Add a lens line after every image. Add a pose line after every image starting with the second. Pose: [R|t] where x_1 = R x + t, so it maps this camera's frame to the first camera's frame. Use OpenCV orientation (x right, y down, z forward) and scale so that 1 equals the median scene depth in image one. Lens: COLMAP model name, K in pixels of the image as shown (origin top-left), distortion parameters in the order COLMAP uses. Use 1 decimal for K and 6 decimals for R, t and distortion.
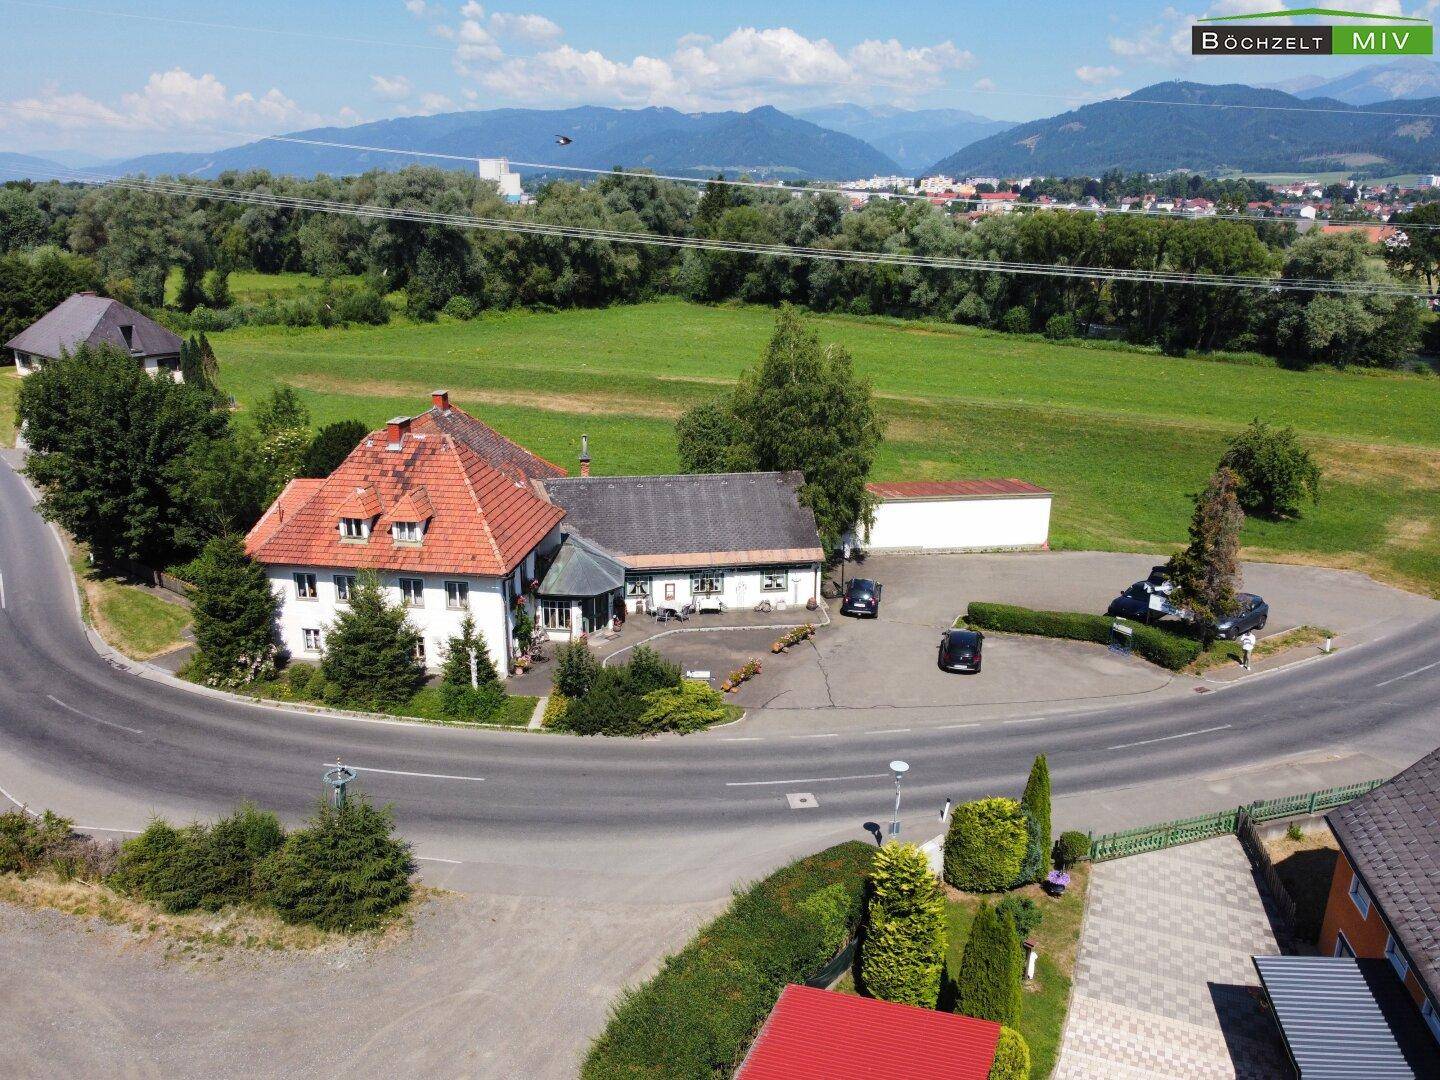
lens RADIAL K [[1093.9, 0, 711.7], [0, 1093.9, 538.8], [0, 0, 1]] dist [0.017534, -0.022959]
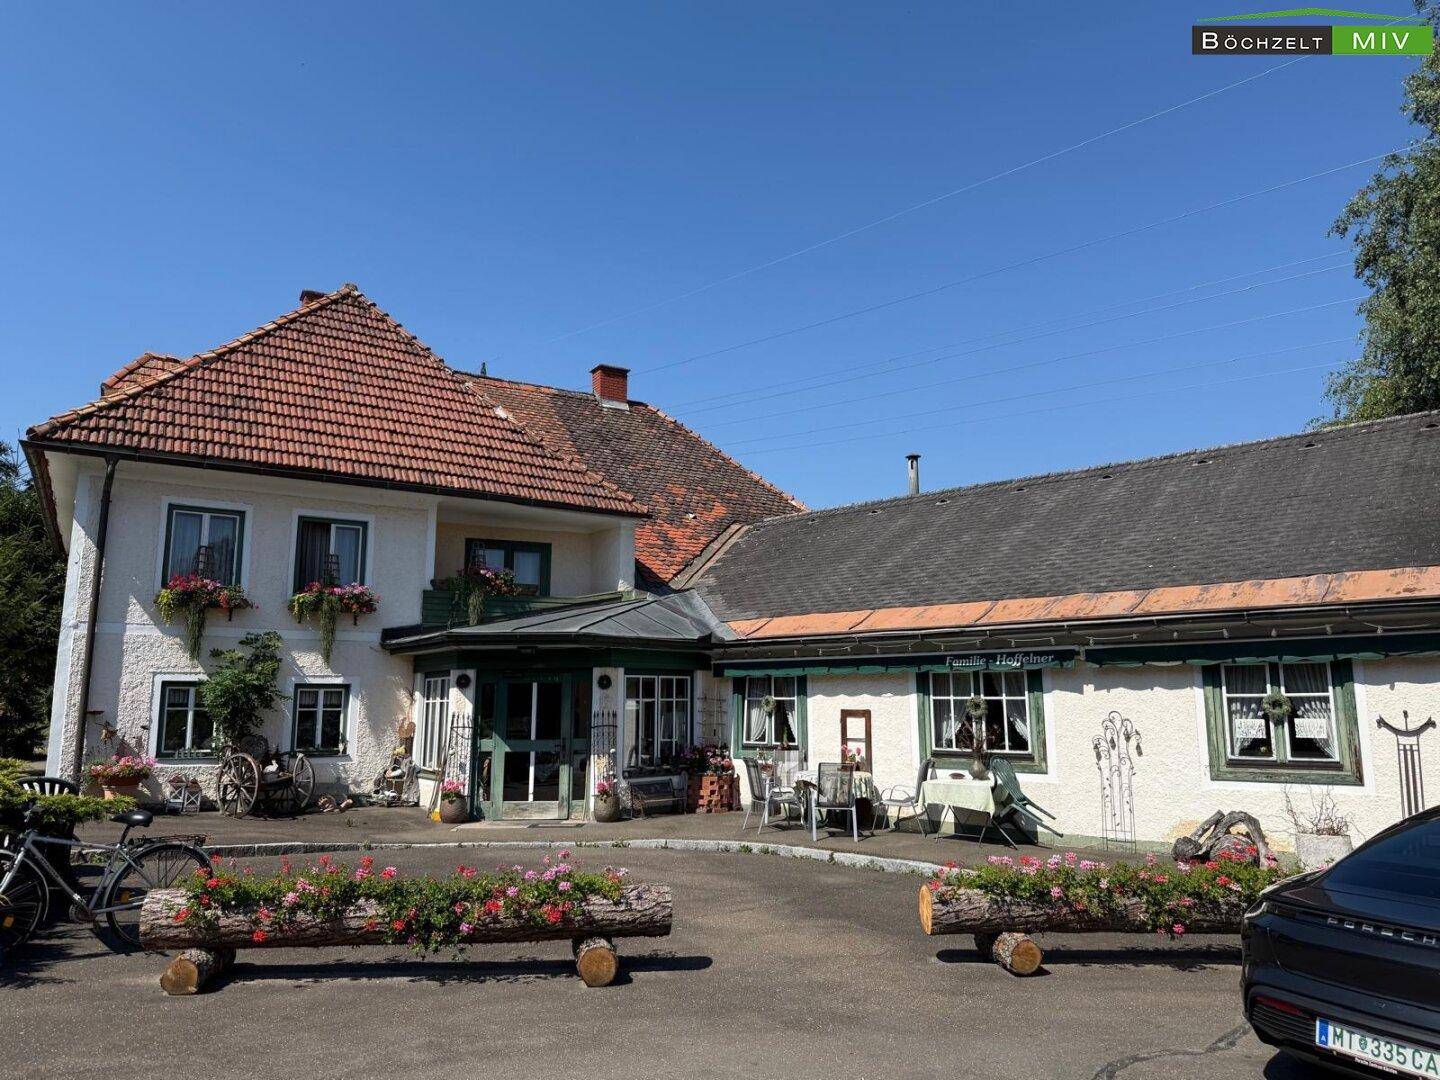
lens RADIAL K [[1008.3, 0, 715.8], [0, 1008.3, 535.7], [0, 0, 1]] dist [0.091806, -0.135904]
pose [[0.642099, -0.135135, -0.754618, 0.118125], [-0.224524, 0.908030, -0.353653, 0.083616], [0.733006, 0.396510, 0.552704, 0.672681]]
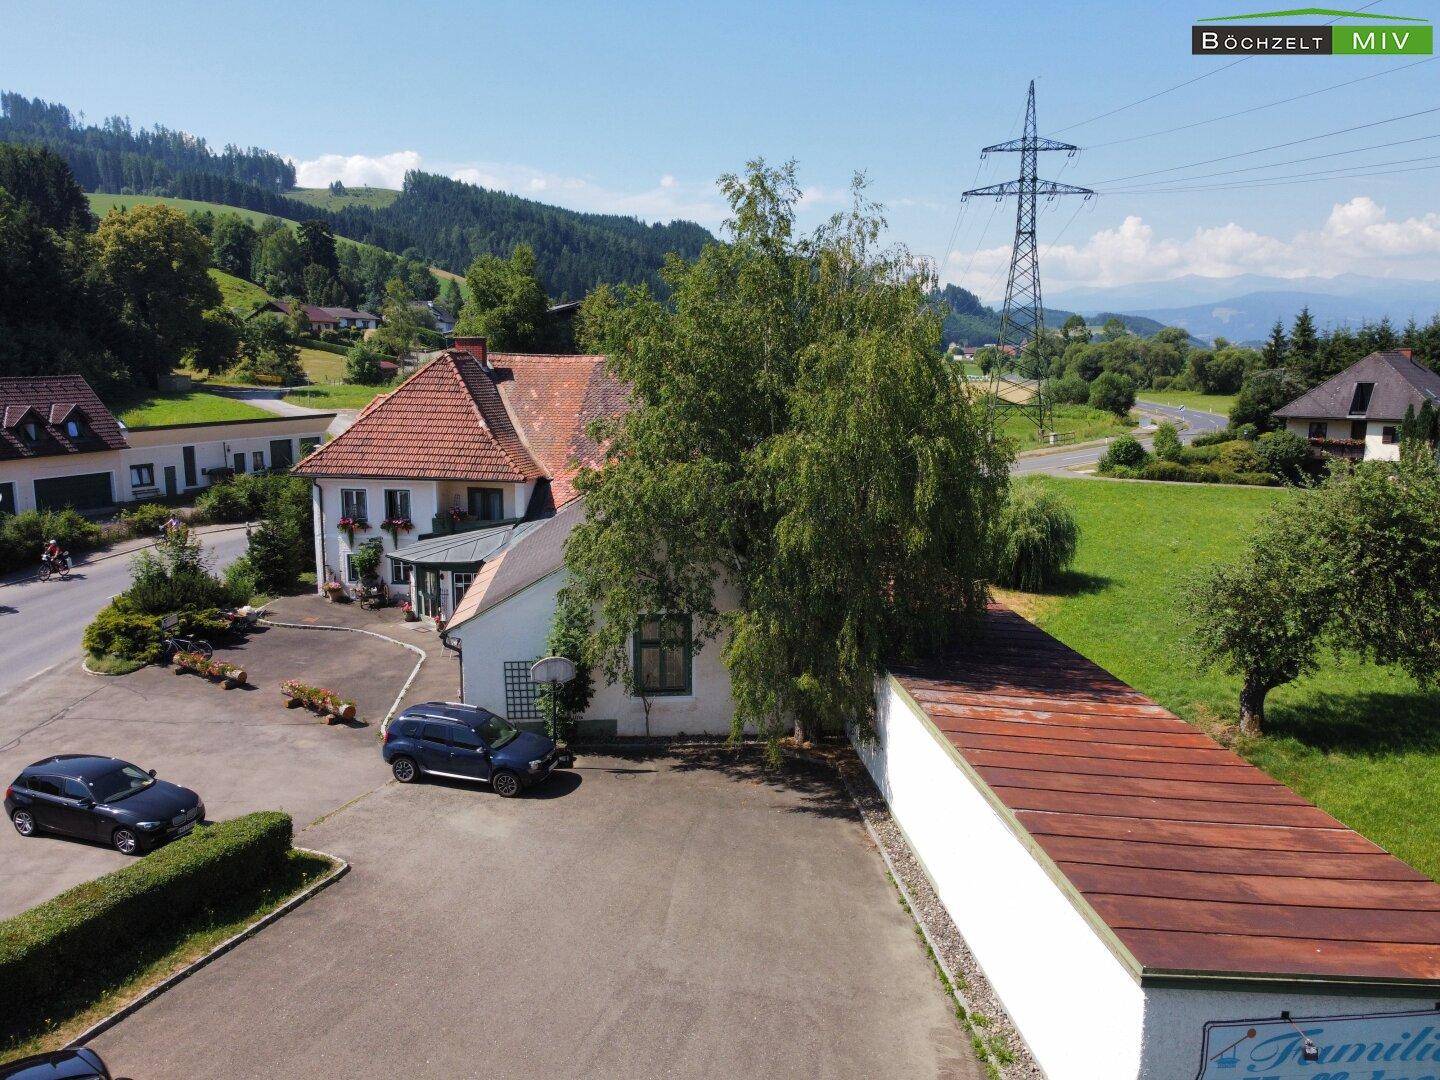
lens RADIAL K [[1099.2, 0, 705.2], [0, 1099.2, 536.2], [0, 0, 1]] dist [0.007050, -0.047976]
pose [[-0.058430, 0.155992, -0.986029, 0.499685], [-0.297881, 0.939995, 0.166361, -0.122336], [0.952813, 0.303440, -0.008457, 0.925555]]
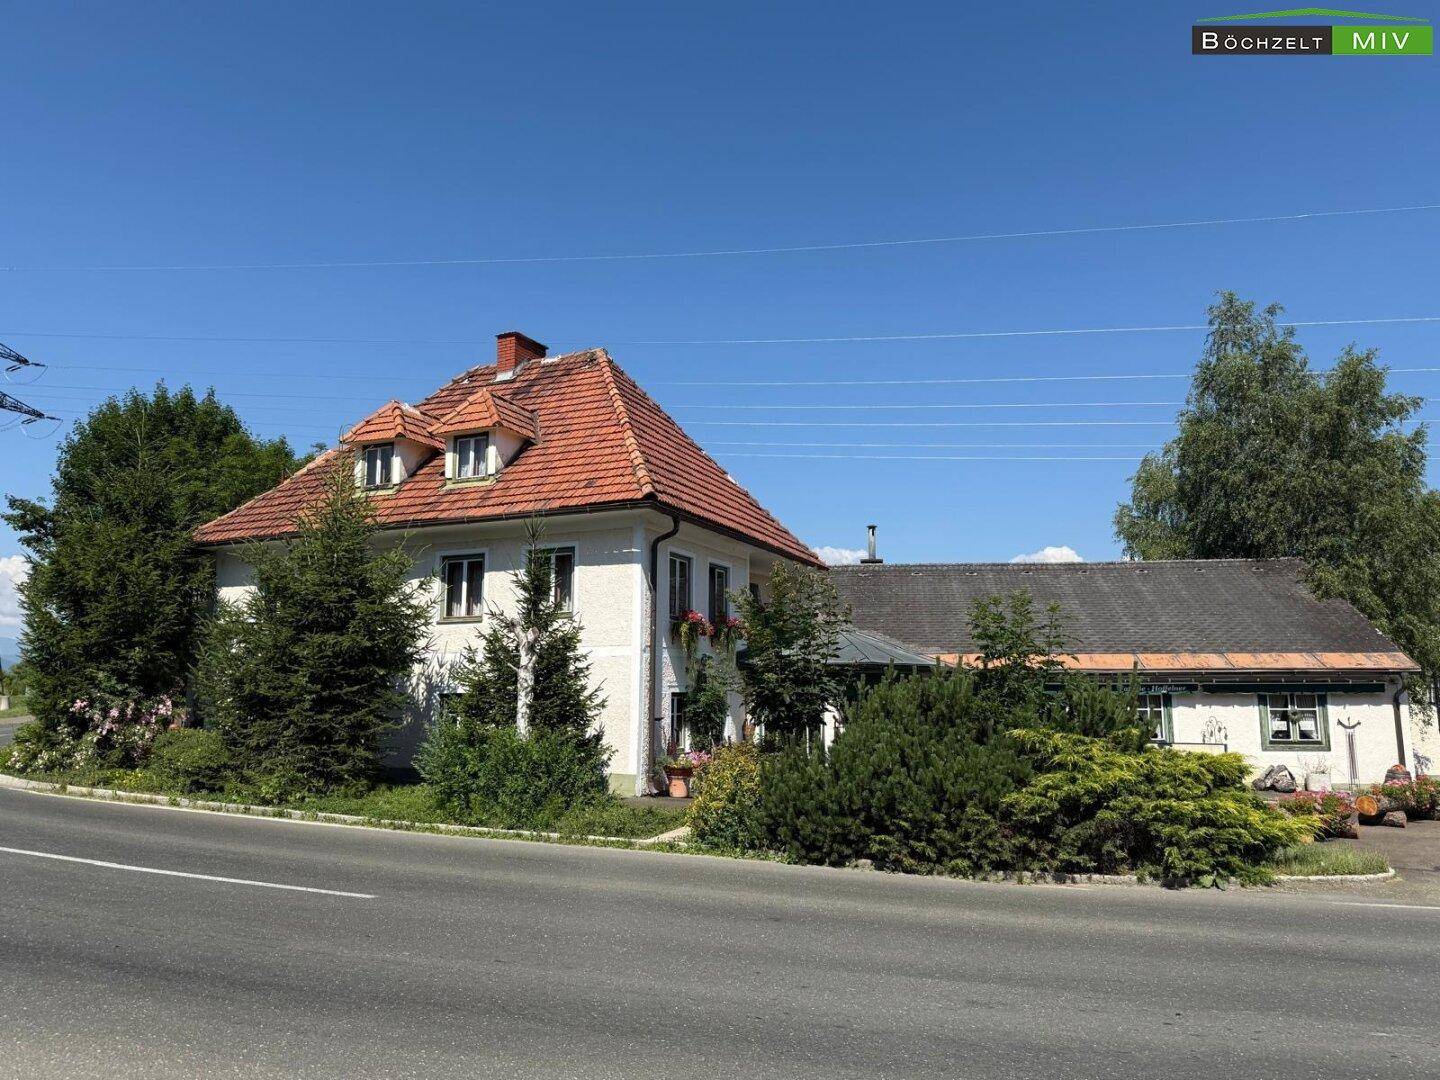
lens RADIAL K [[1017.8, 0, 727.6], [0, 1017.8, 555.4], [0, 0, 1]] dist [0.061614, -0.098607]
pose [[0.960580, -0.042104, -0.274796, -0.038241], [-0.079856, 0.905017, -0.417811, 0.142003], [0.266287, 0.423285, 0.865980, 0.464851]]
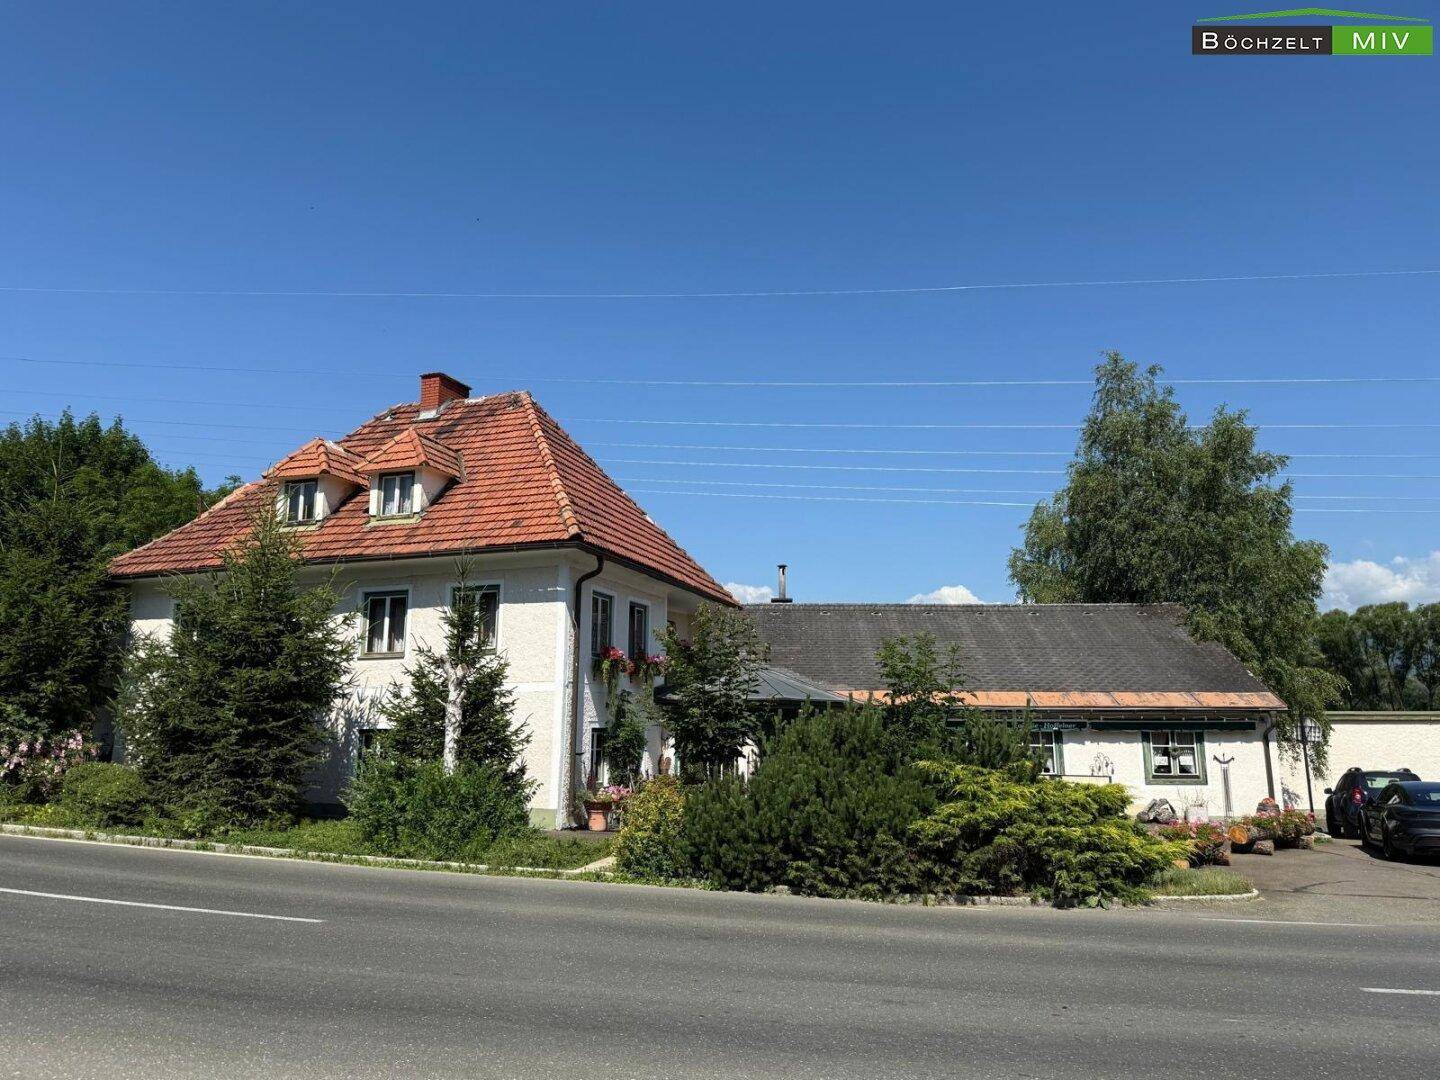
lens RADIAL K [[1018.7, 0, 720.0], [0, 1018.7, 540.0], [0, 0, 1]] dist [0.080777, -0.140195]
pose [[0.980929, -0.039018, -0.190412, -0.039101], [-0.055918, 0.881577, -0.468716, 0.146804], [0.186151, 0.470424, 0.862583, 0.452207]]
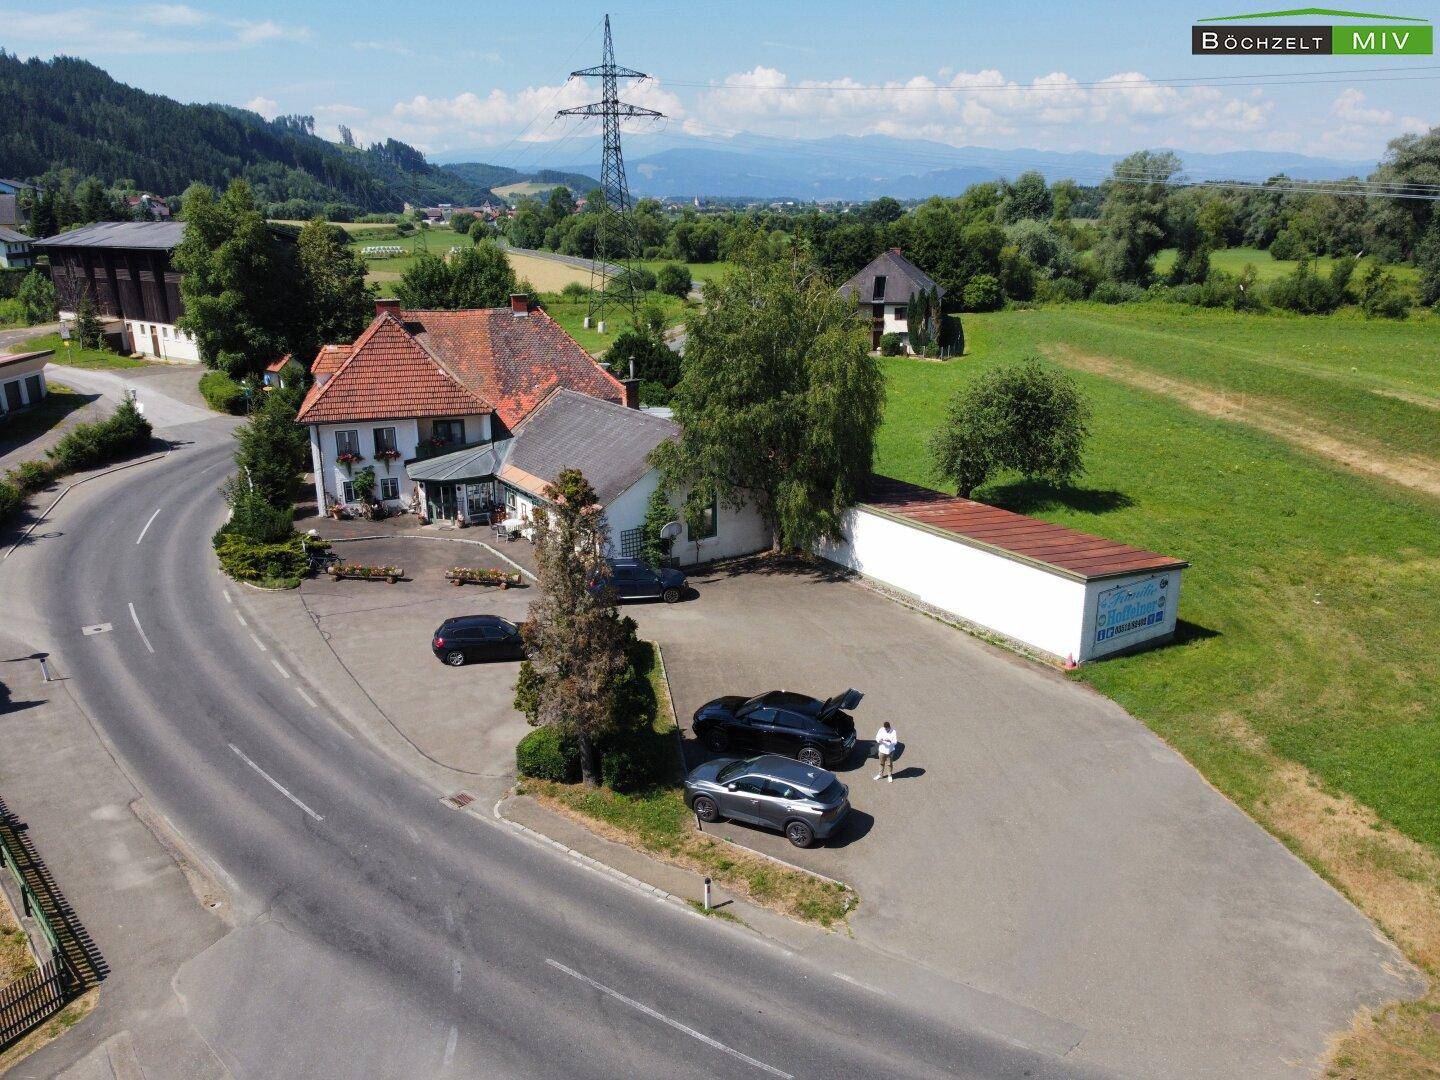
lens RADIAL K [[1093.9, 0, 711.7], [0, 1093.9, 538.8], [0, 0, 1]] dist [0.017534, -0.022959]
pose [[0.419750, 0.251878, -0.871990, 0.727703], [-0.257738, 0.954252, 0.151572, -0.097641], [0.870276, 0.161123, 0.465466, 0.582181]]
